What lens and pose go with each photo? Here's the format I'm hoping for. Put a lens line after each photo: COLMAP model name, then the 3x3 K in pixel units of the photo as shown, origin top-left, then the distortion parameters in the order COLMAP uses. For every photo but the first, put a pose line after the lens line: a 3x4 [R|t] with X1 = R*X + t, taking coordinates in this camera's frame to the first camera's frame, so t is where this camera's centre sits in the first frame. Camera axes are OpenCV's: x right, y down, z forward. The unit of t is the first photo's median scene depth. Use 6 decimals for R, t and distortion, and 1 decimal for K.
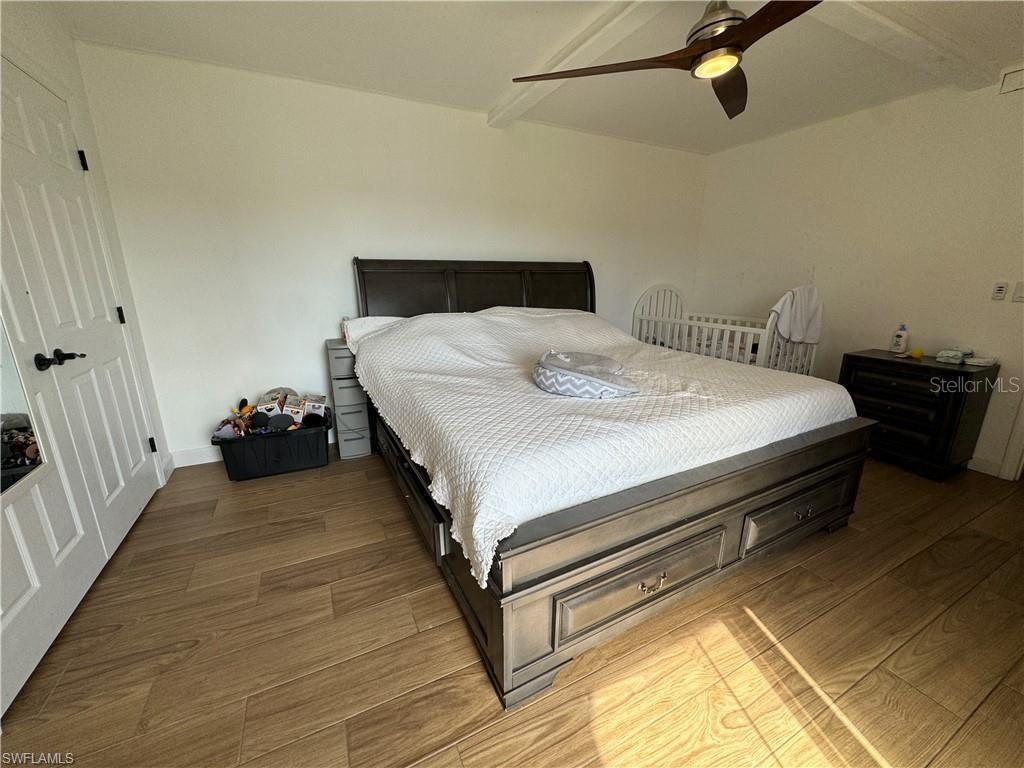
lens RADIAL K [[409.1, 0, 511.3], [0, 409.1, 382.5], [0, 0, 1]] dist [-0.003523, 0.000236]
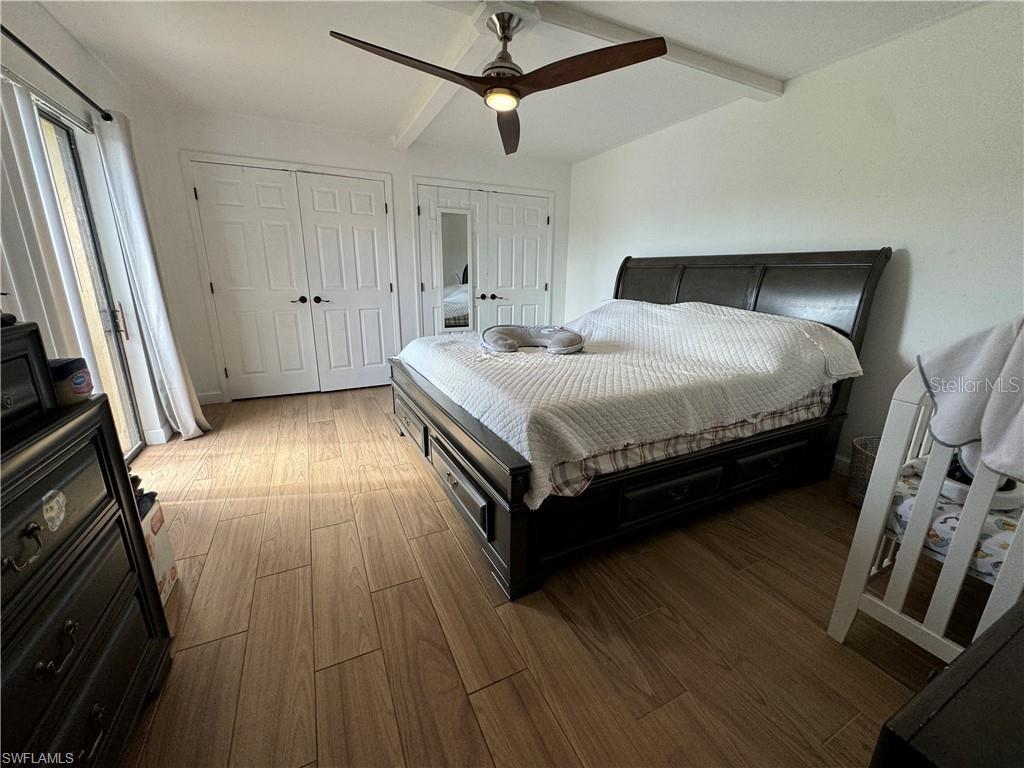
lens RADIAL K [[409.1, 0, 514.0], [0, 409.1, 384.0], [0, 0, 1]] dist [-0.003523, 0.000236]
pose [[-0.000127, 0.264815, -0.964299, 2.029301], [-0.270147, 0.928437, 0.255002, -0.290476], [0.962819, 0.260535, 0.071421, 1.207164]]
